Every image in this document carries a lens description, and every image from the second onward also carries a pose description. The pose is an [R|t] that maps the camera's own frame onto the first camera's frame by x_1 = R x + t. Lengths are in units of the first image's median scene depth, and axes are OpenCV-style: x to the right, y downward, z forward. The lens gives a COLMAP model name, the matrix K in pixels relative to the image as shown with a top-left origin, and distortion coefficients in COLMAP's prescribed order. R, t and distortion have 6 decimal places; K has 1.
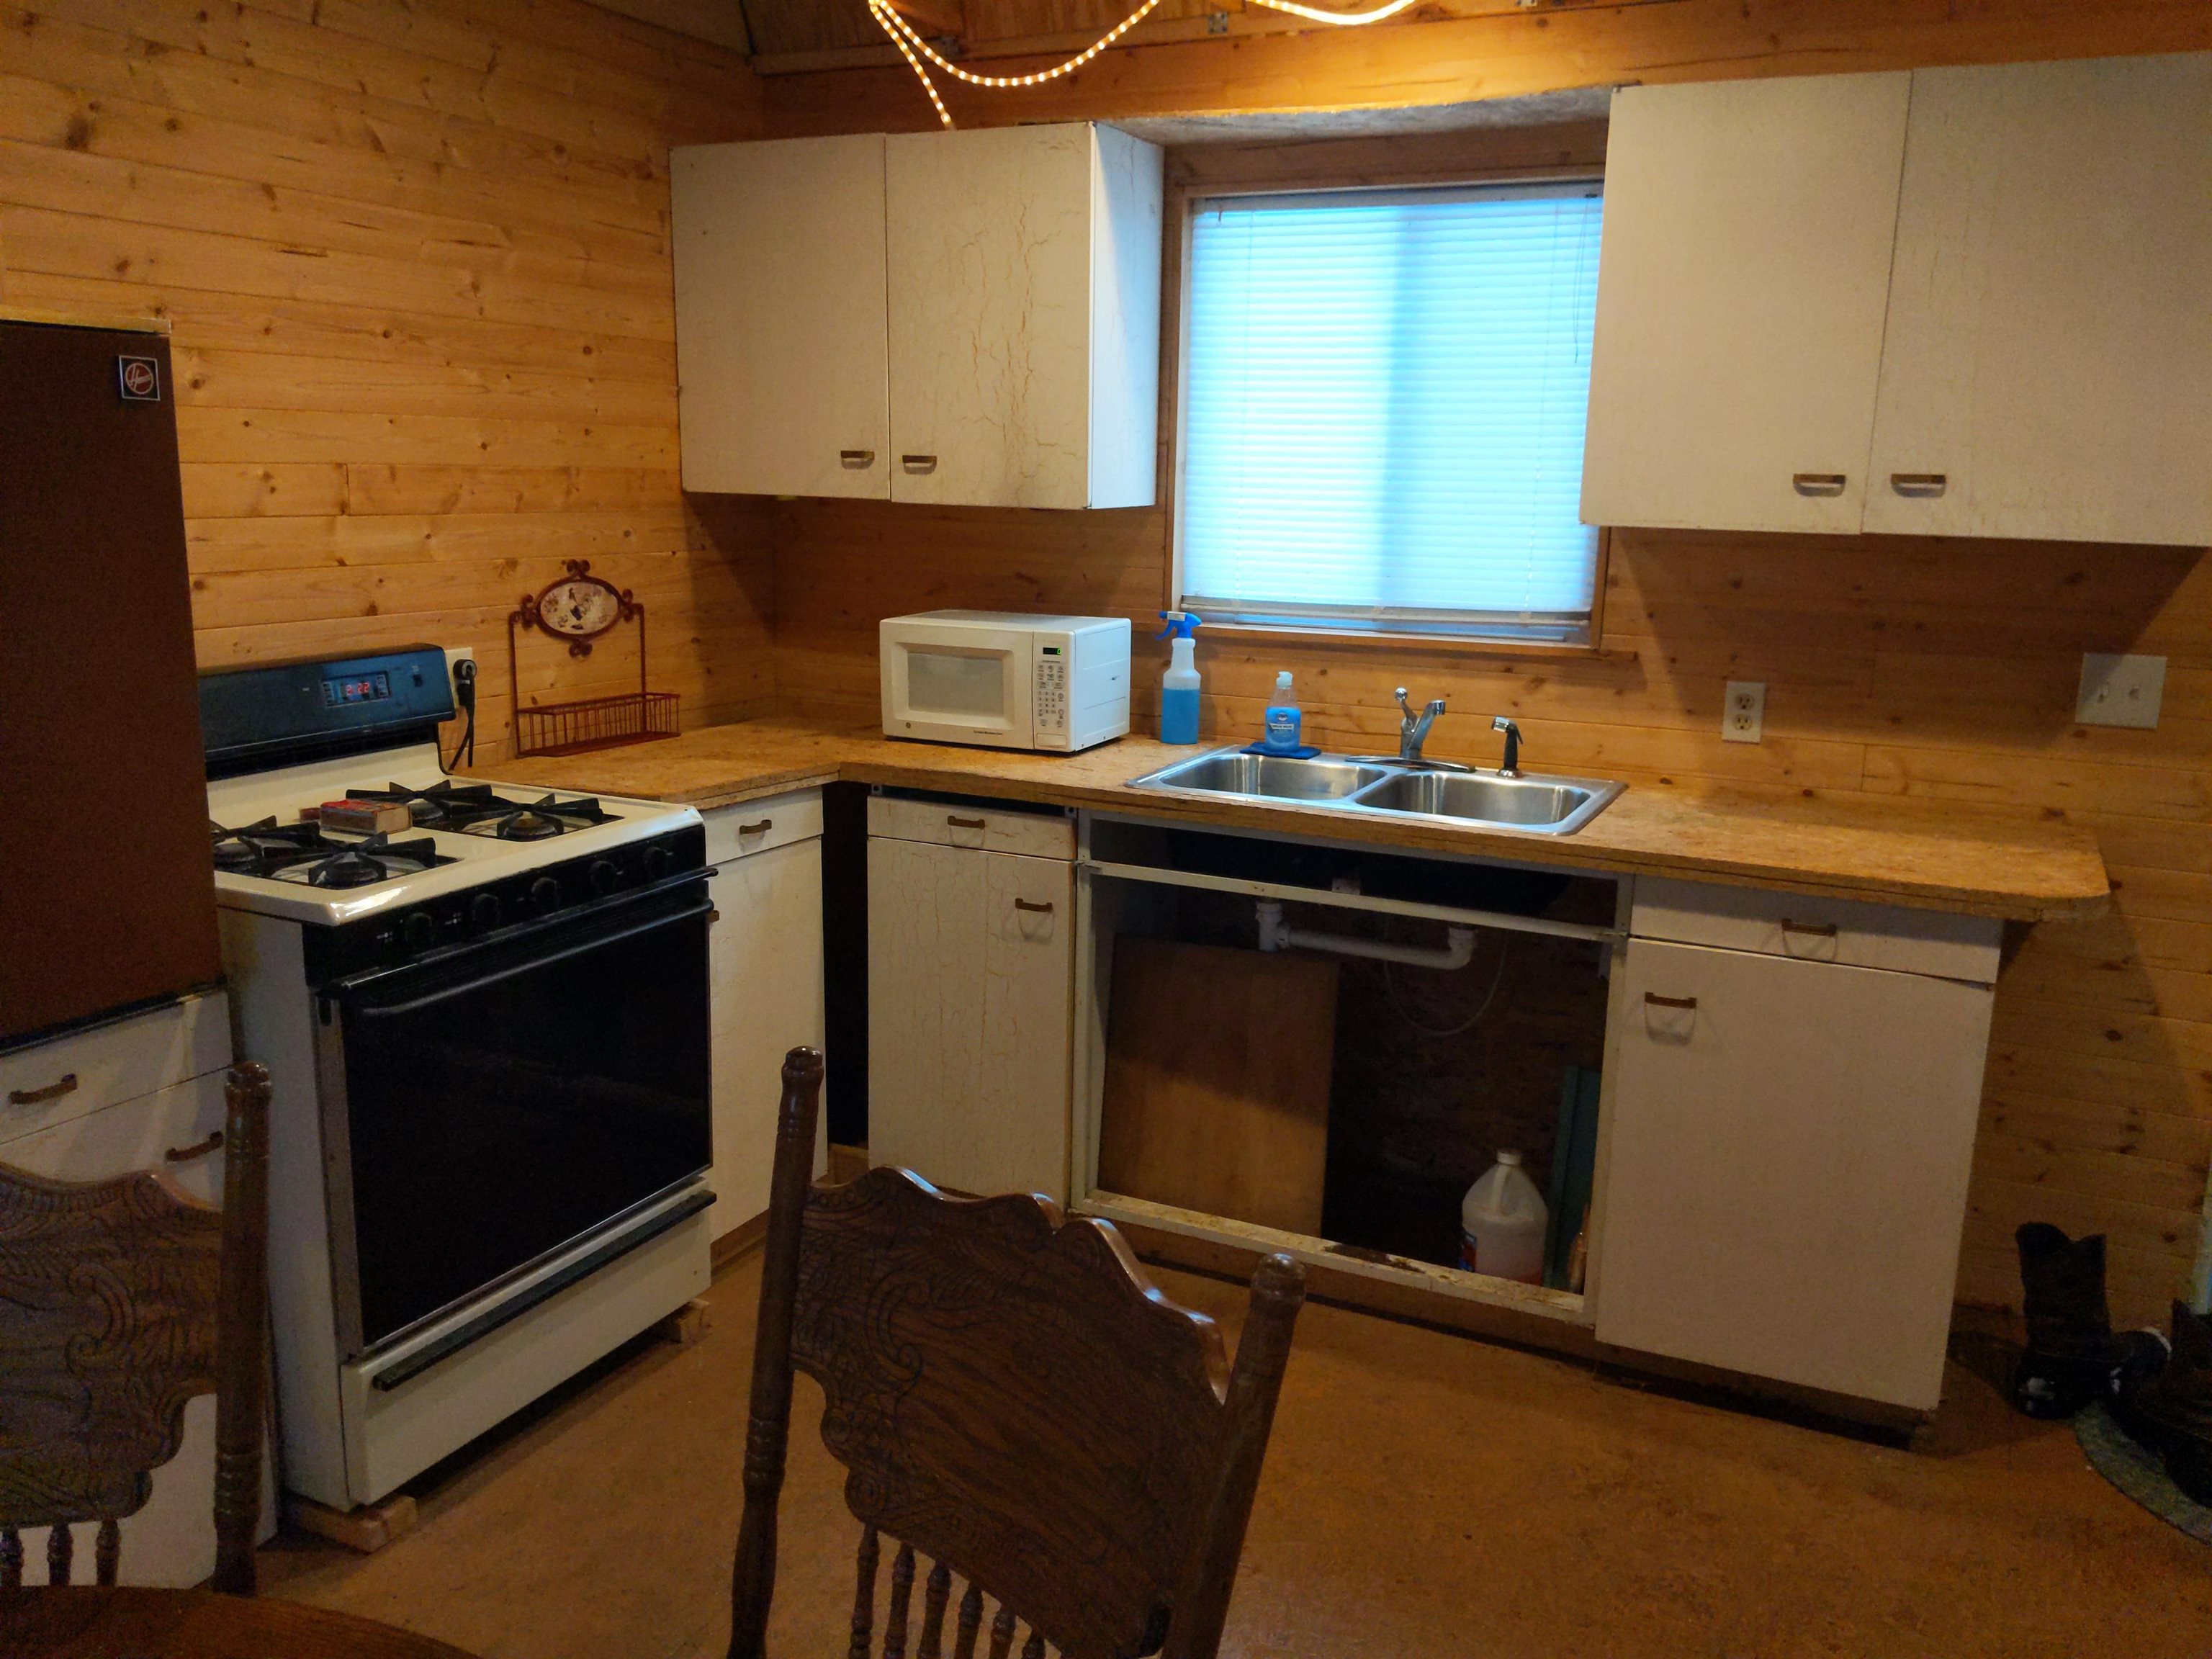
lens RADIAL K [[1770.7, 0, 1106.0], [0, 1770.7, 829.5], [0, 0, 1]] dist [0.088647, -0.074950]
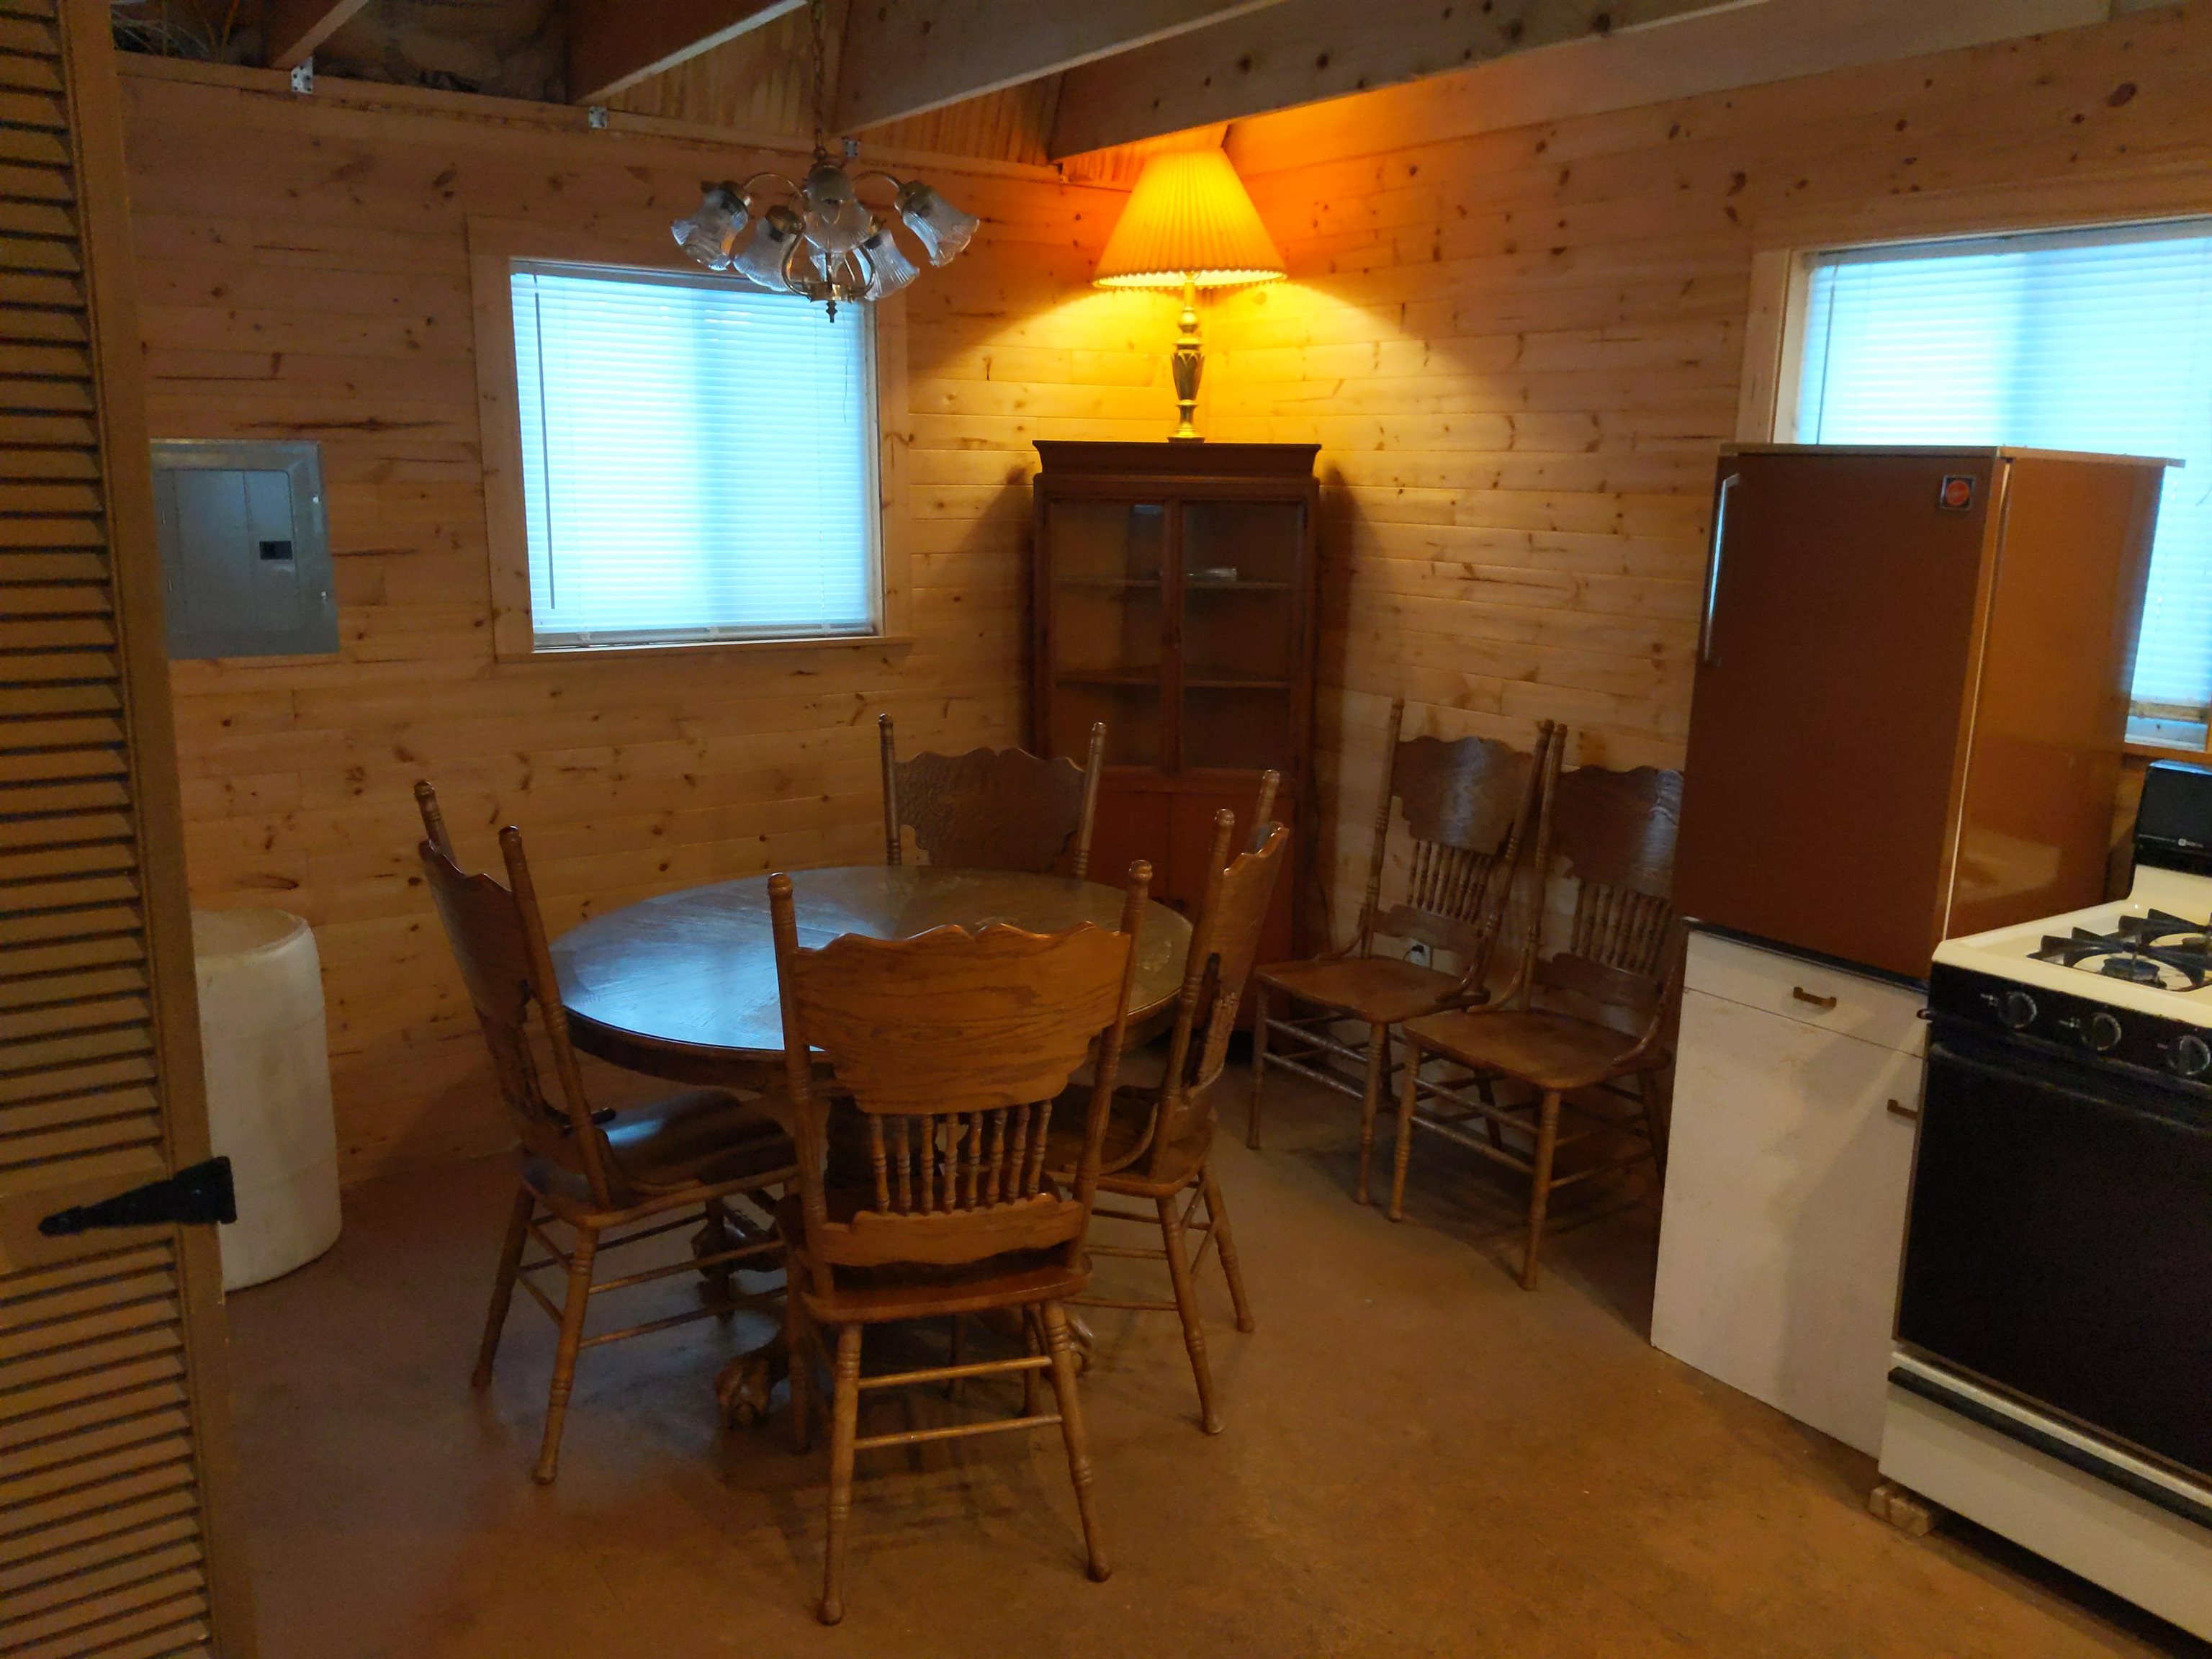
lens RADIAL K [[1770.7, 0, 1106.0], [0, 1770.7, 829.5], [0, 0, 1]] dist [0.088647, -0.074950]
pose [[-0.480883, 0.150256, -0.863814, 0.543780], [-0.215696, 0.934655, 0.282656, -0.159713], [0.849839, 0.322246, -0.417050, 0.680405]]
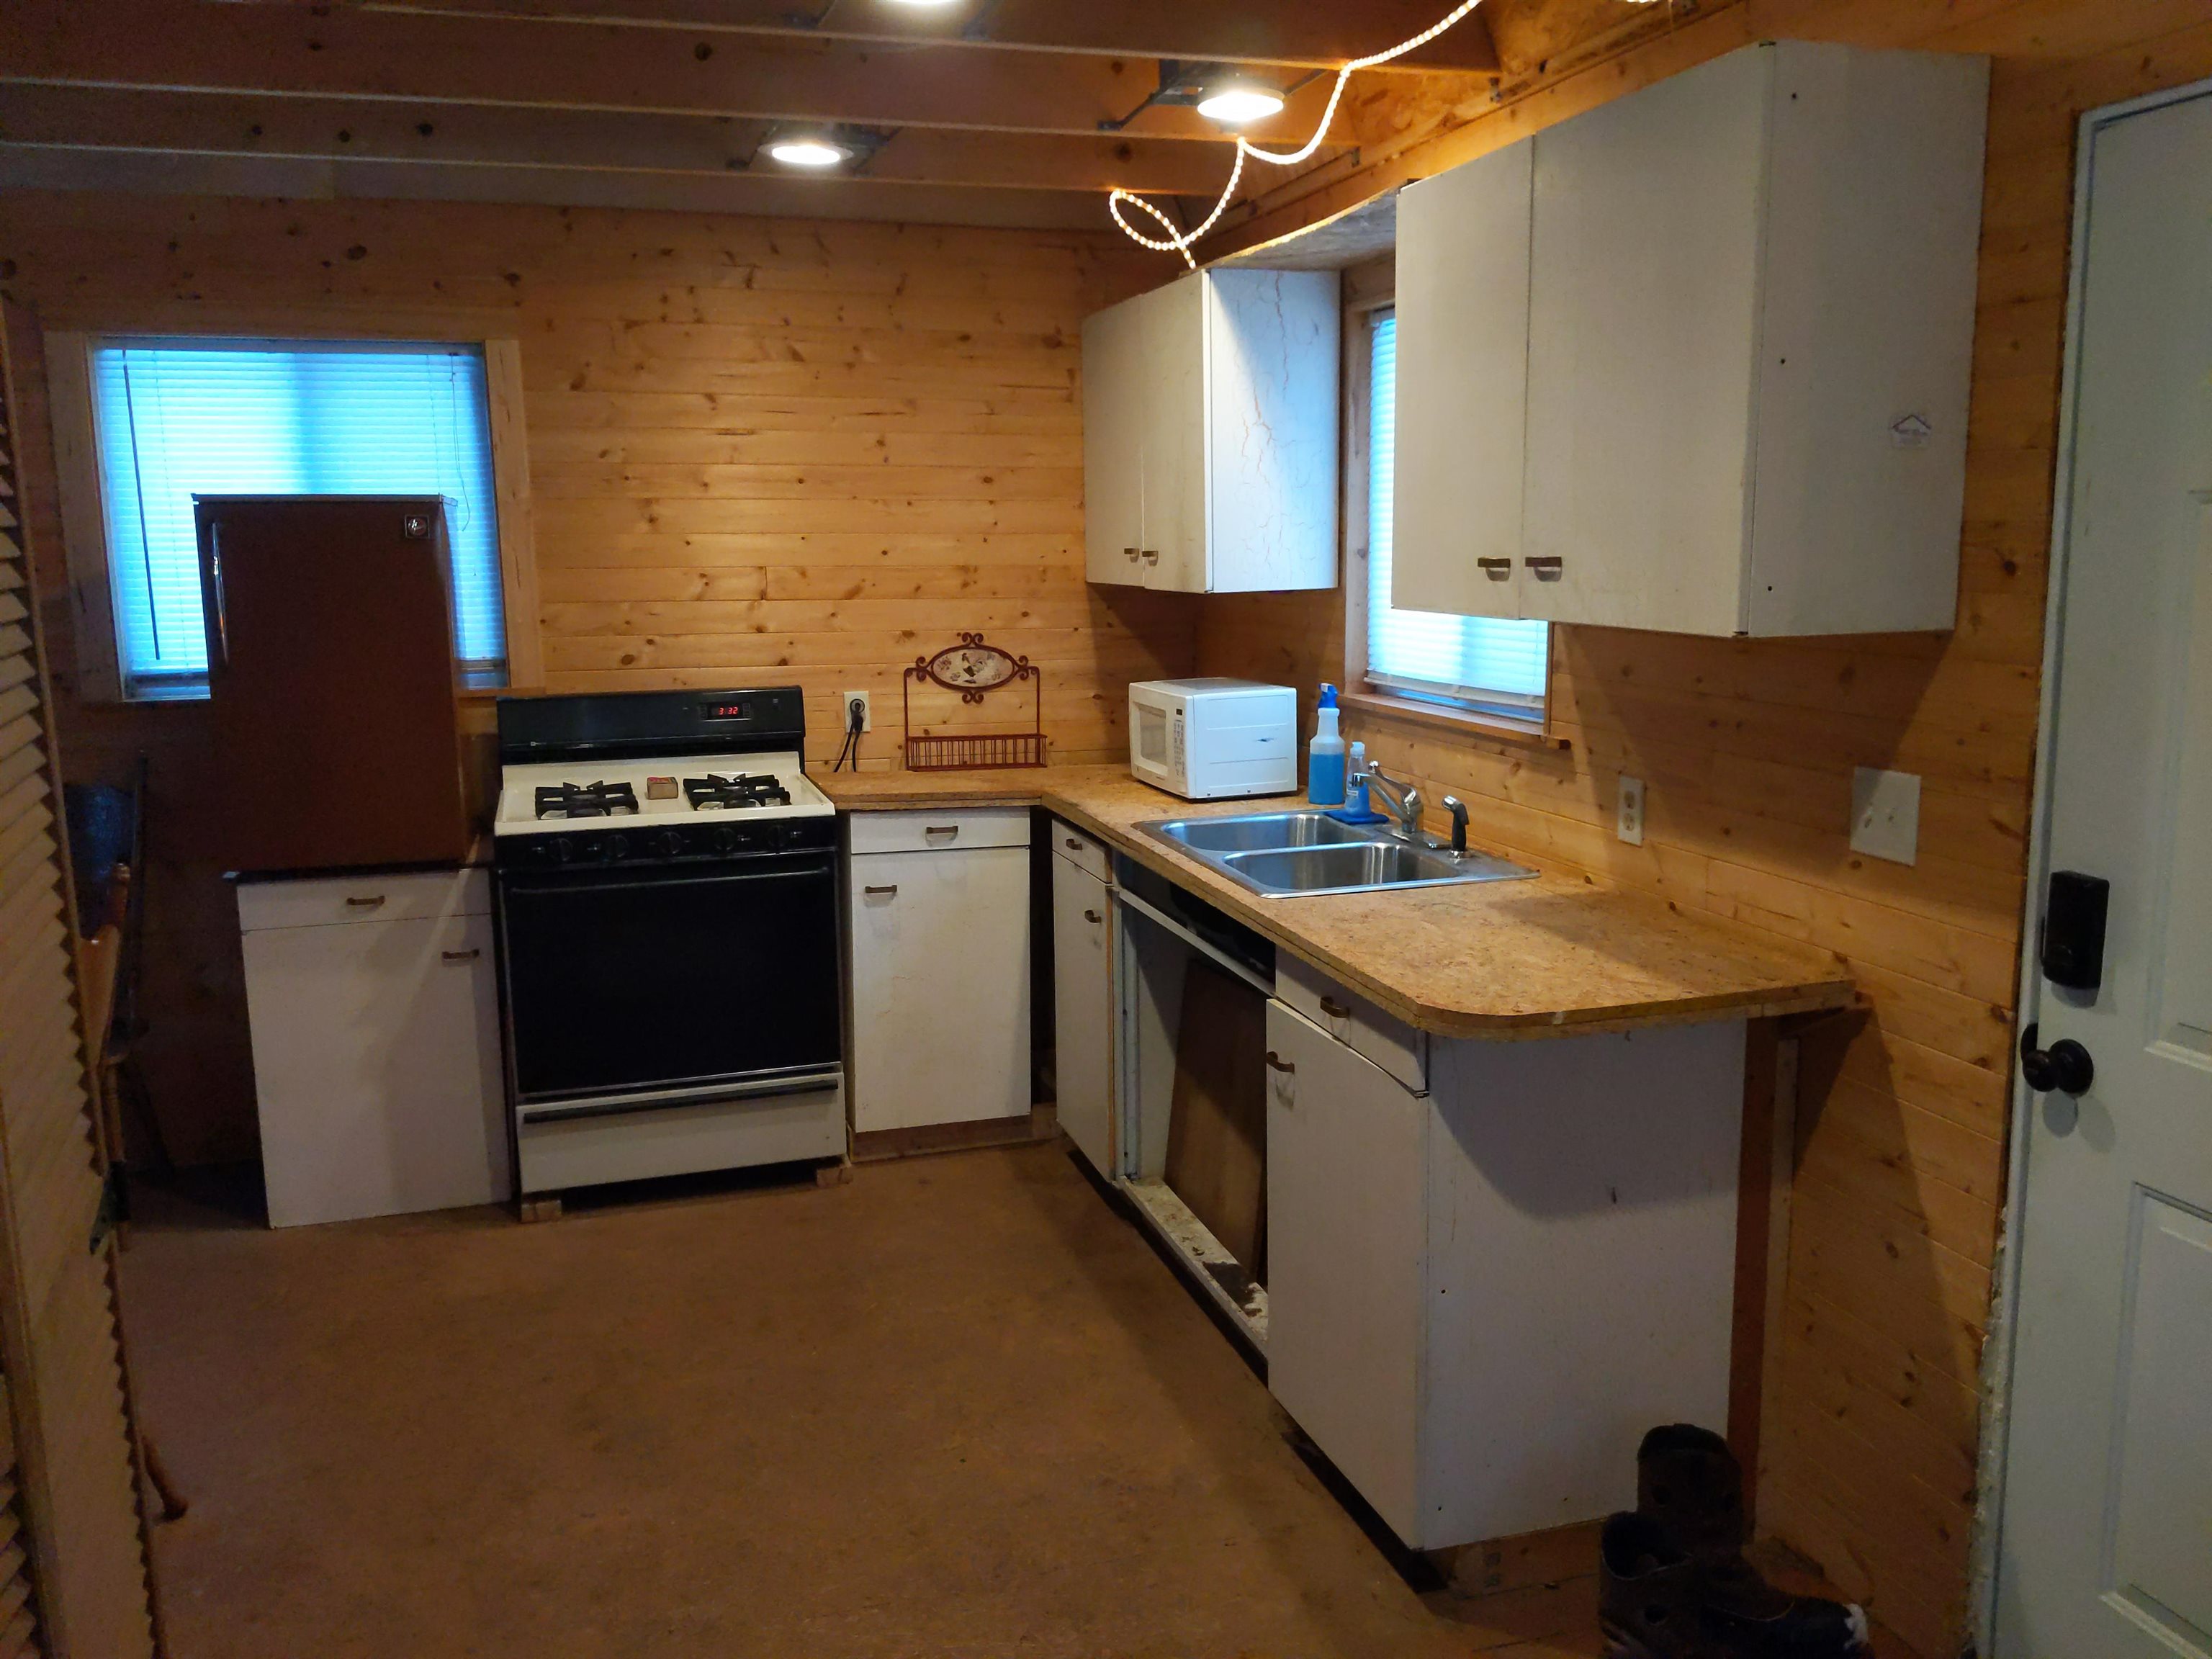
lens RADIAL K [[1747.3, 0, 1106.0], [0, 1747.3, 829.5], [0, 0, 1]] dist [0.274337, -0.472217]
pose [[0.672192, 0.095752, -0.734159, 0.824344], [-0.127795, 0.991724, 0.012336, -0.032198], [0.729265, 0.085529, 0.678865, 0.179427]]
